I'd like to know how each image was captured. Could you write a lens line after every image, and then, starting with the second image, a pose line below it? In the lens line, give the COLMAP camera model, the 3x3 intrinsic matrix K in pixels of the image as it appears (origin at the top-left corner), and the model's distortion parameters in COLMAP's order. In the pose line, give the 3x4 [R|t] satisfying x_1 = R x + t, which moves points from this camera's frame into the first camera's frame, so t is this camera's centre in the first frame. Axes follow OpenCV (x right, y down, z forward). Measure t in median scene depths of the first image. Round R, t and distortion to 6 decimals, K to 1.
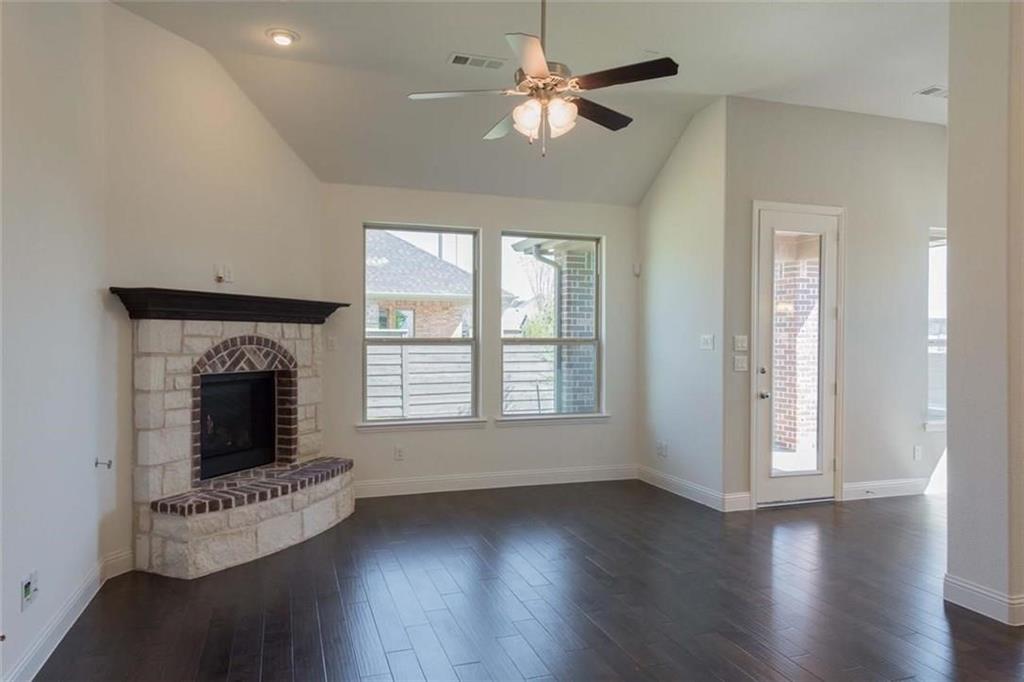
lens RADIAL K [[665.3, 0, 508.1], [0, 665.3, 343.4], [0, 0, 1]] dist [0.020501, -0.006390]
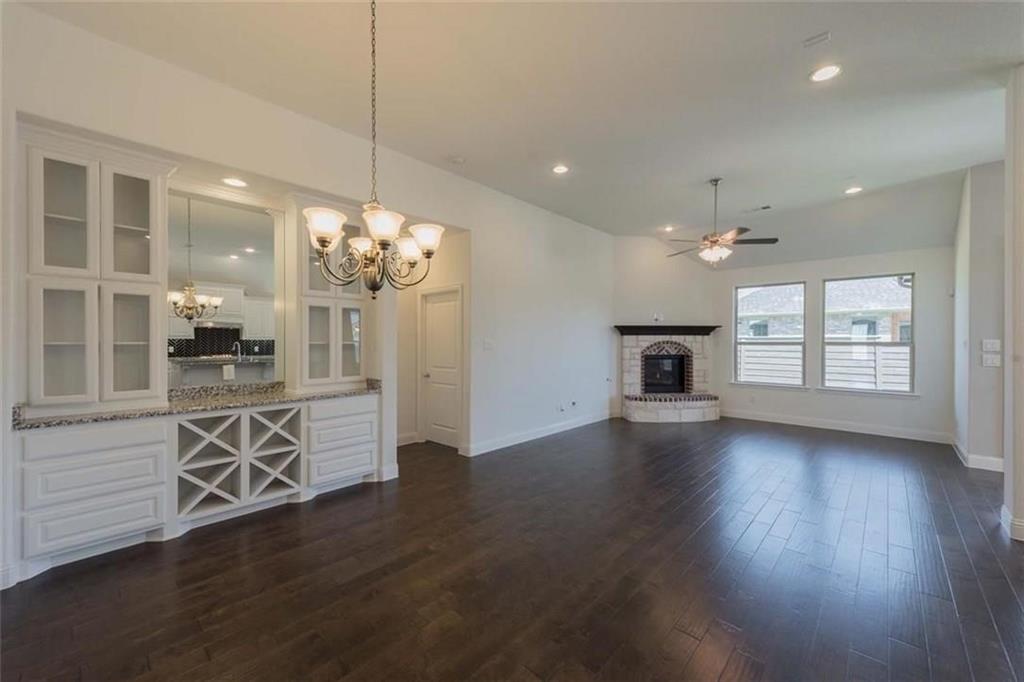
lens RADIAL K [[397.8, 0, 516.4], [0, 397.8, 341.9], [0, 0, 1]] dist [0.009388, -0.001384]
pose [[0.479163, 0.000865, -0.877725, 0.596370], [-0.006966, 0.999972, -0.002817, 0.001618], [0.877698, 0.007464, 0.479156, -0.222378]]
